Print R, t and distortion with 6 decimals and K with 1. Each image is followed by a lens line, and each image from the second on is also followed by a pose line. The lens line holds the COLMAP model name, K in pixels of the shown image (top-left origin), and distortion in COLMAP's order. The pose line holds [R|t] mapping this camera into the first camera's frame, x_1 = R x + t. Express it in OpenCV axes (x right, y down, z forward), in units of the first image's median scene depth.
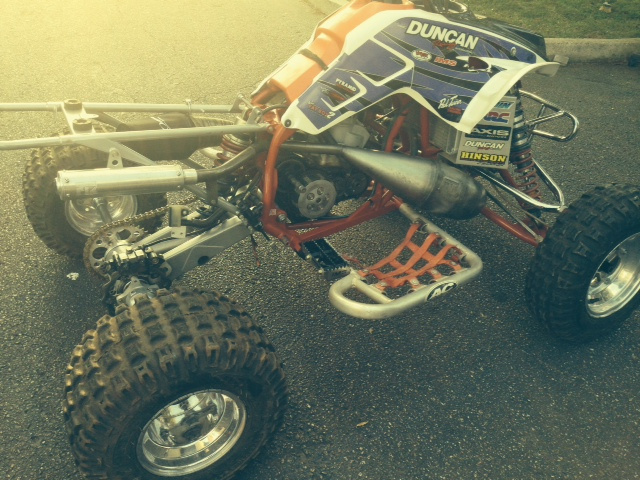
lens RADIAL K [[608.5, 0, 323.0], [0, 608.5, 247.6], [0, 0, 1]] dist [0.011464, 0.001049]
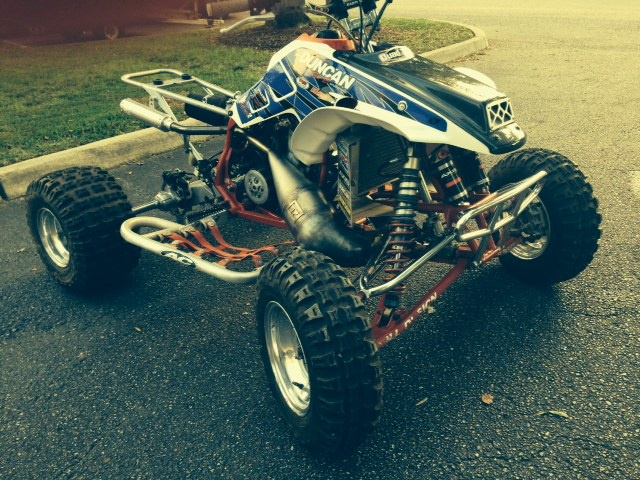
lens RADIAL K [[608.5, 0, 323.0], [0, 608.5, 247.6], [0, 0, 1]] dist [0.011464, 0.001049]
pose [[0.348225, 0.358734, -0.866054, 1.221779], [-0.477643, 0.862853, 0.165356, -0.258440], [0.806596, 0.356084, 0.471813, 0.619657]]
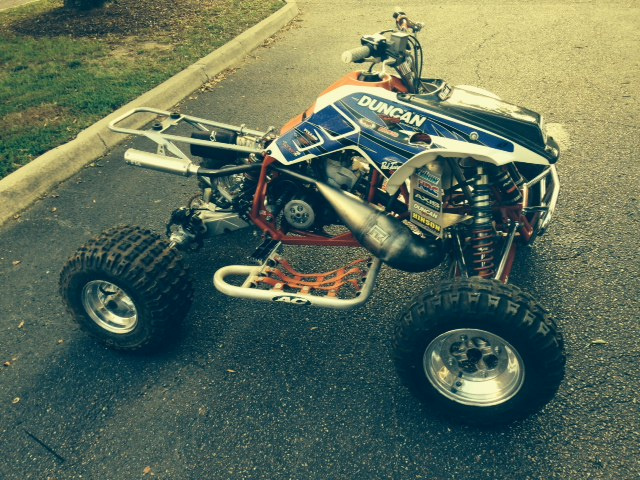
lens RADIAL K [[614.1, 0, 305.0], [0, 614.1, 240.8], [0, 0, 1]] dist [-0.005561, 0.005176]
pose [[0.676527, 0.303949, -0.670765, 0.981824], [-0.323983, 0.940811, 0.099550, -0.174812], [0.661321, 0.149968, 0.734958, 0.038414]]
